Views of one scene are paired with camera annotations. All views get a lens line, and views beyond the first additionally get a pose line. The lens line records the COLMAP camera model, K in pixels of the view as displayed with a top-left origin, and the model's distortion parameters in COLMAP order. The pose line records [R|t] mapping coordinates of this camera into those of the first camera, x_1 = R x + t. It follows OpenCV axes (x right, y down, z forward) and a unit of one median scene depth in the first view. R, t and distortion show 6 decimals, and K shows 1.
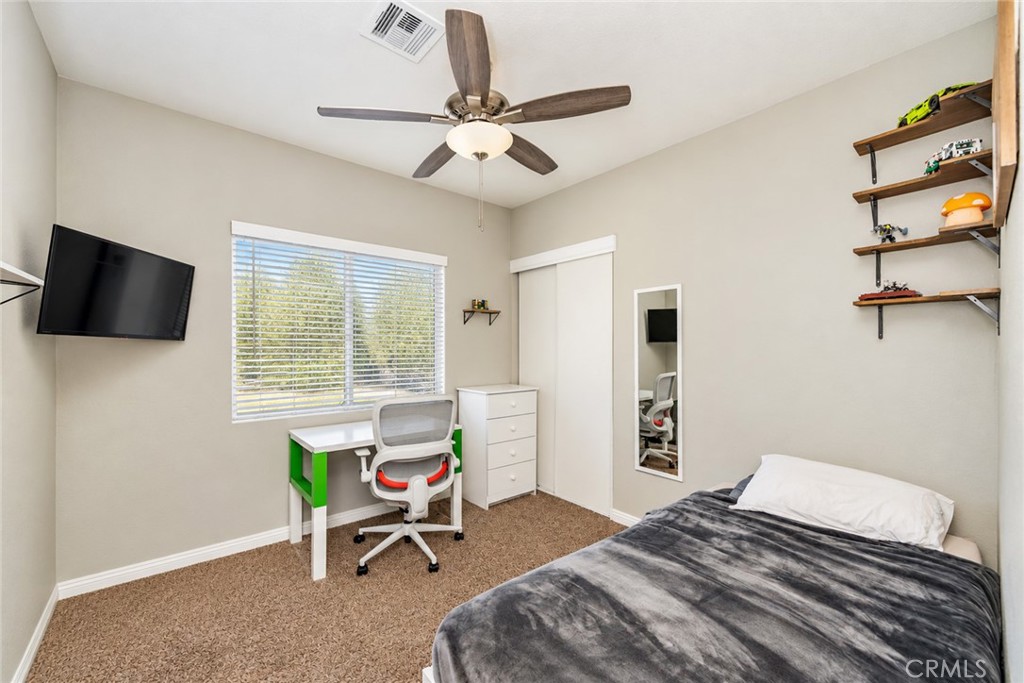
lens RADIAL K [[393.2, 0, 512.9], [0, 393.2, 346.2], [0, 0, 1]] dist [-0.001911, -0.000194]
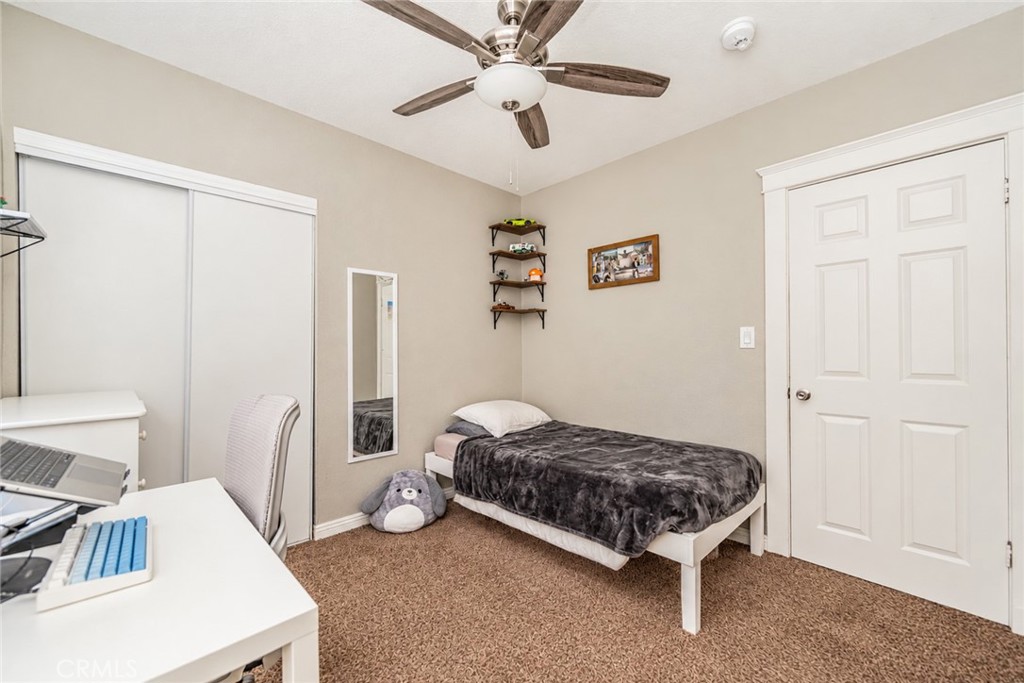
lens RADIAL K [[382.2, 0, 512.0], [0, 382.2, 341.5], [0, 0, 1]] dist [-0.000310, -0.000030]
pose [[-0.055450, 0.003786, 0.998454, -0.935312], [-0.000034, 0.999993, -0.003794, 0.041834], [-0.998461, -0.000244, -0.055449, 1.035864]]
